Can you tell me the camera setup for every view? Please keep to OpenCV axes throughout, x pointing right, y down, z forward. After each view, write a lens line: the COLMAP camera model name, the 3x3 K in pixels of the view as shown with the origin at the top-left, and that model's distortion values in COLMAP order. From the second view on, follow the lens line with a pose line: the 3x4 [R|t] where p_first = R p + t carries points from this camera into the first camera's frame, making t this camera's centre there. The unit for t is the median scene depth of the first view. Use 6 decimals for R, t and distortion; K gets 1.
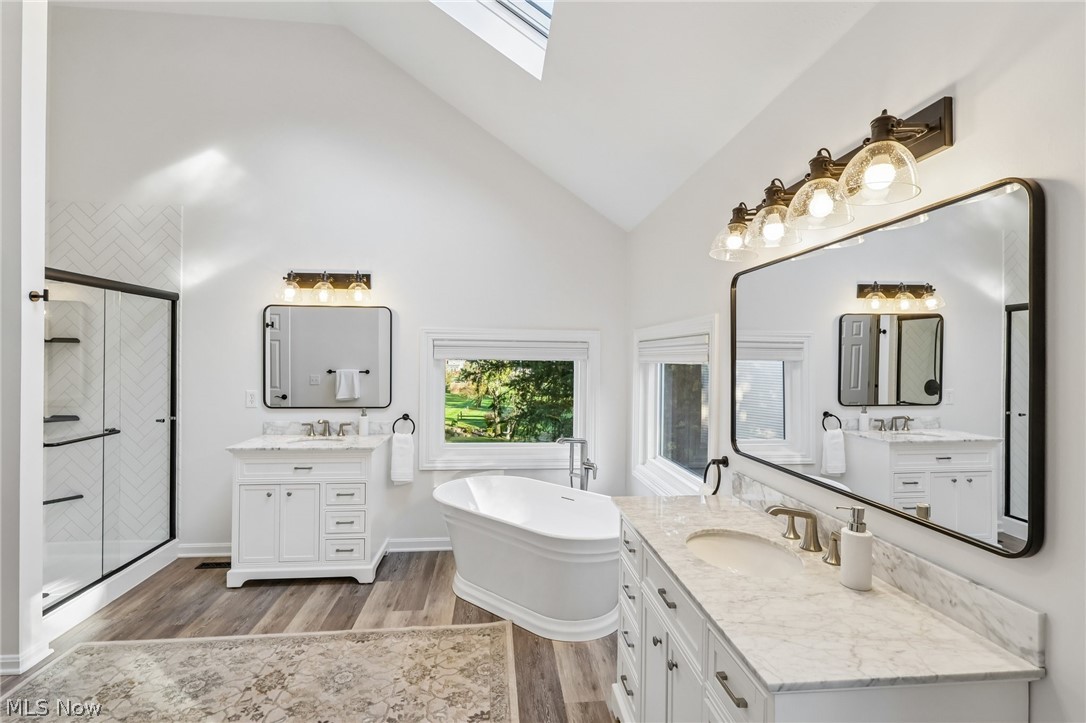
lens RADIAL K [[503.4, 0, 550.8], [0, 503.4, 364.1], [0, 0, 1]] dist [0.001386, 0.000375]
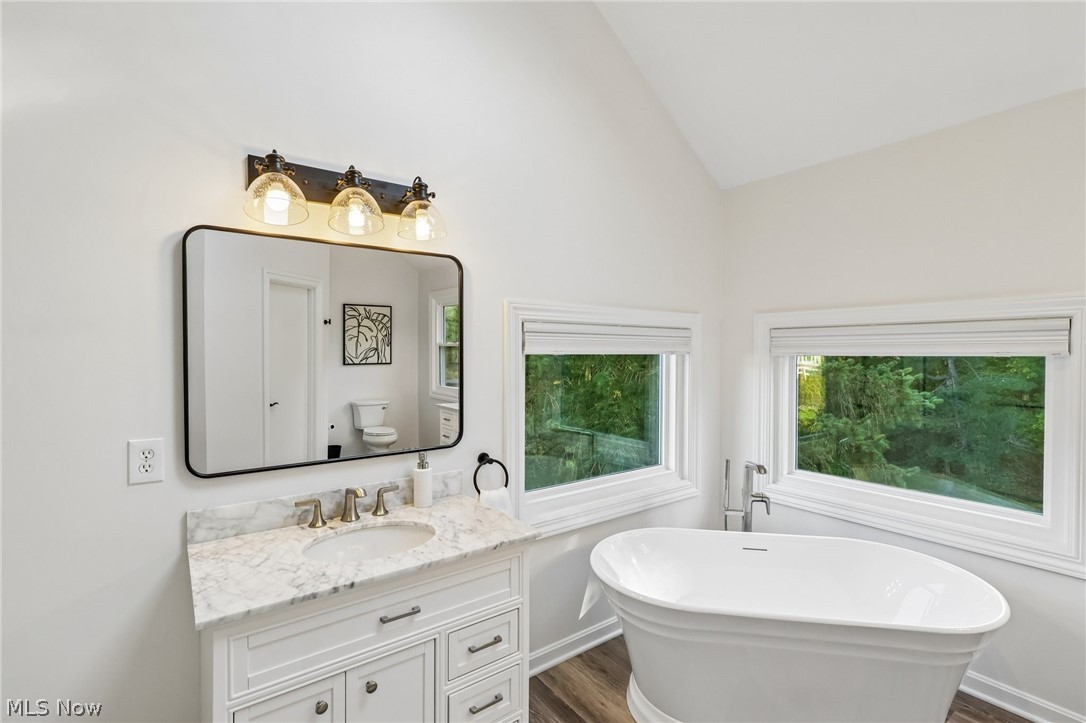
lens RADIAL K [[503.4, 0, 543.2], [0, 503.4, 359.8], [0, 0, 1]] dist [0.001386, 0.000375]
pose [[0.850417, -0.017527, 0.525817, -0.552581], [0.004696, 0.999658, 0.025725, -0.019173], [-0.526088, -0.019408, 0.850209, 0.521622]]
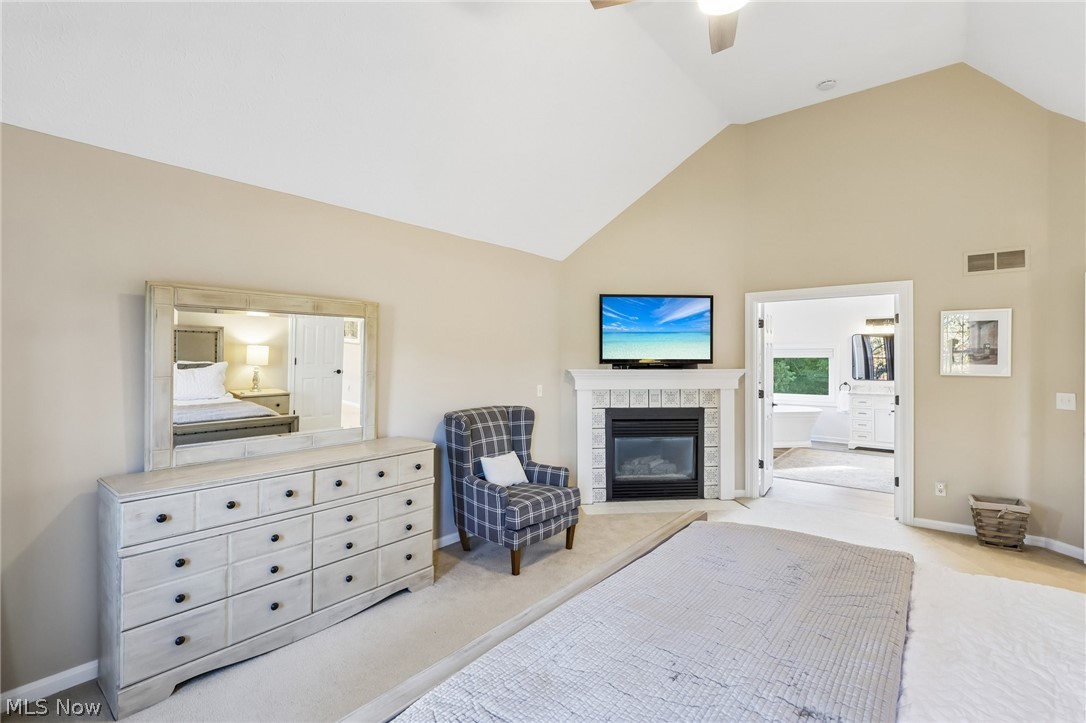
lens RADIAL K [[503.4, 0, 548.7], [0, 503.4, 360.5], [0, 0, 1]] dist [0.001386, 0.000375]
pose [[0.689084, -0.016512, 0.724493, -2.463717], [0.008525, 0.999856, 0.014679, -0.039004], [-0.724631, -0.003939, 0.689126, 0.009038]]
